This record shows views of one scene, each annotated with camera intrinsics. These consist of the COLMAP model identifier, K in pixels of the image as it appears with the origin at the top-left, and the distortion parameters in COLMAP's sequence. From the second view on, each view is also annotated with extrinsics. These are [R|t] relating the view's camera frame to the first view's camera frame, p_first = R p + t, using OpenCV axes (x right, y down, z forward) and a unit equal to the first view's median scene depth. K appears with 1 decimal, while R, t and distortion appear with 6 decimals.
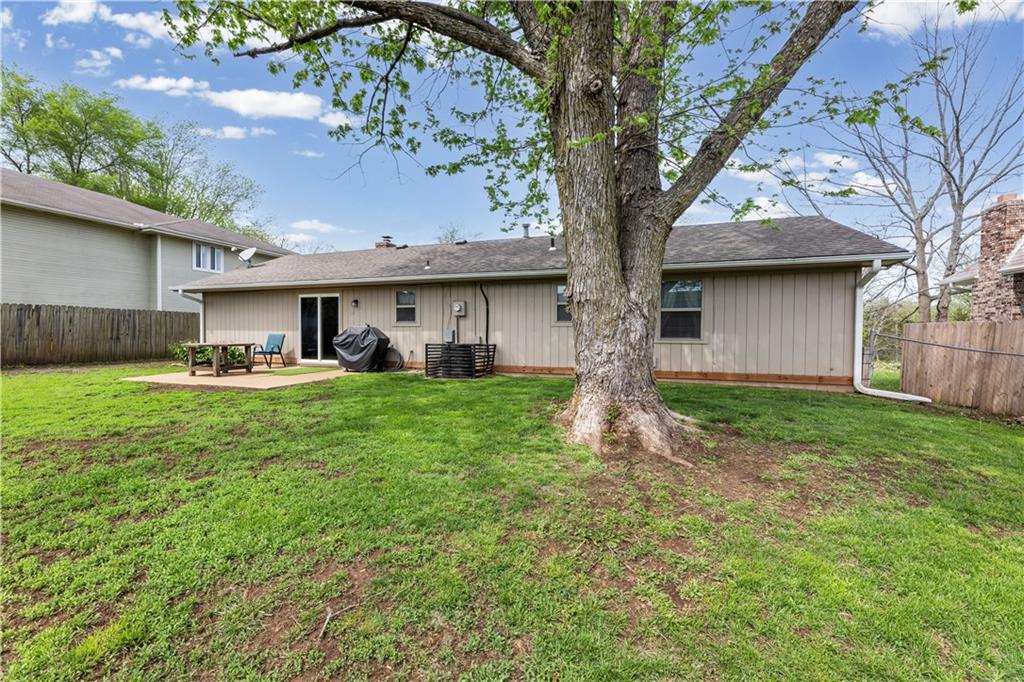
lens RADIAL K [[407.6, 0, 508.3], [0, 407.6, 341.6], [0, 0, 1]] dist [0.000515, 0.000532]
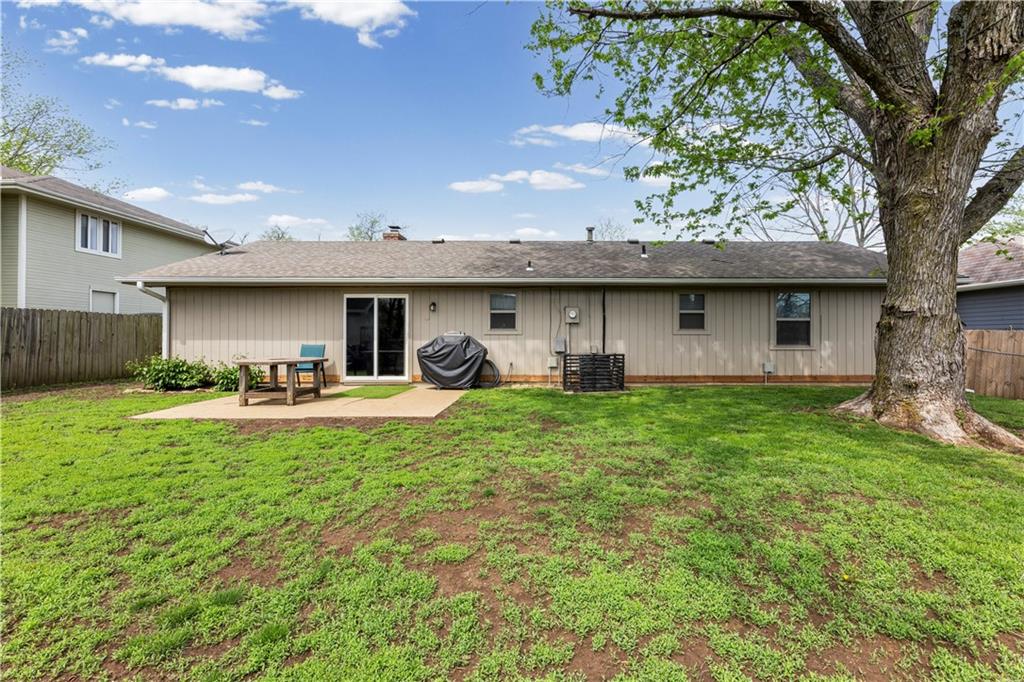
lens RADIAL K [[431.9, 0, 512.3], [0, 431.9, 336.5], [0, 0, 1]] dist [-0.000723, 0.000110]
pose [[0.941801, -0.005252, 0.336130, -0.539524], [0.012372, 0.999742, -0.019044, -0.015235], [-0.335944, 0.022094, 0.941623, 0.121023]]
